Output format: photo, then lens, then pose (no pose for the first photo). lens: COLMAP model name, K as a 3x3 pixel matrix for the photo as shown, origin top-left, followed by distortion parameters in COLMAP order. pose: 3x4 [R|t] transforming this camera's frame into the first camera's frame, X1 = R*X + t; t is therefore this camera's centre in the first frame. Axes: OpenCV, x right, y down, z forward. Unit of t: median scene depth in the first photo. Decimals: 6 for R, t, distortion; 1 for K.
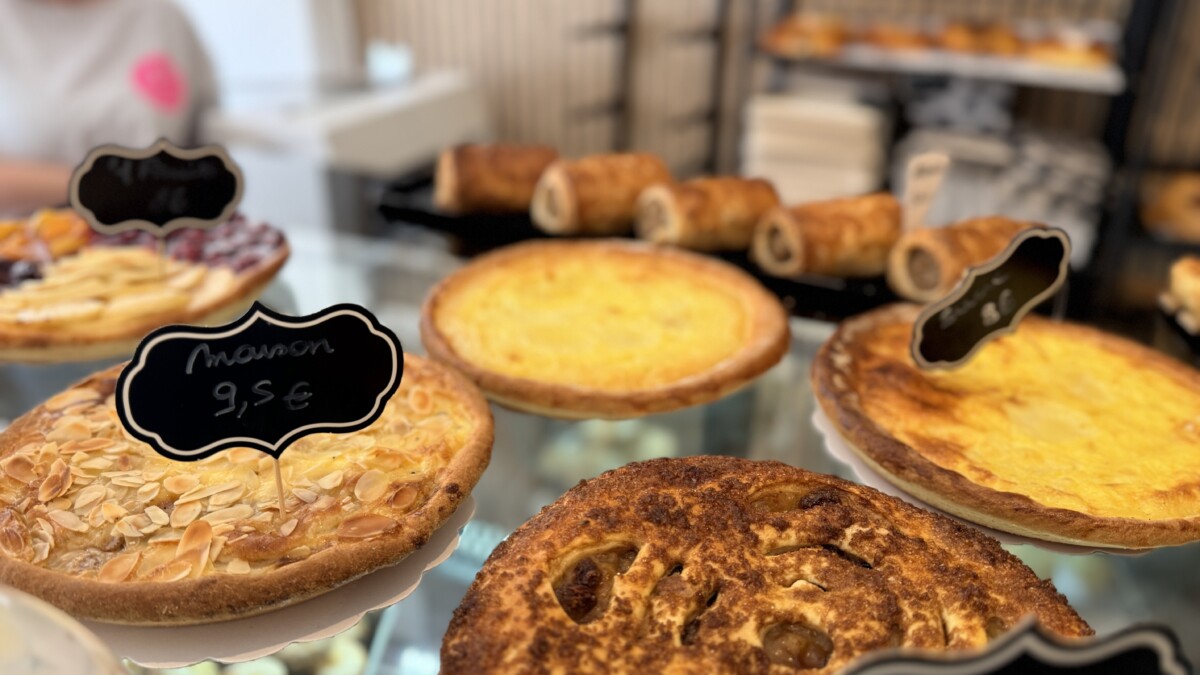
lens RADIAL K [[896.6, 0, 601.7], [0, 896.6, 340.0], [0, 0, 1]] dist [-0.010700, -0.005140]
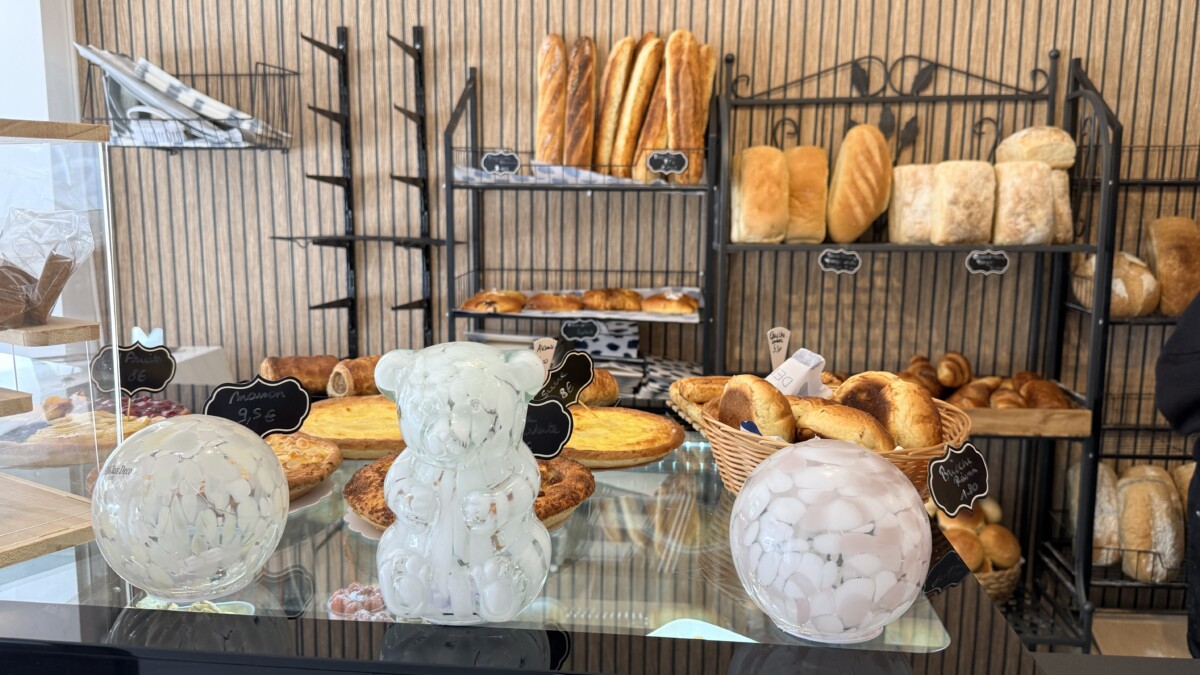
lens RADIAL K [[974.1, 0, 600.6], [0, 974.1, 345.8], [0, 0, 1]] dist [0.068466, -0.078979]
pose [[0.953680, -0.051283, 0.296420, -0.149882], [0.138868, 0.949141, -0.282572, 0.436960], [-0.266853, 0.310647, 0.912298, -1.000483]]
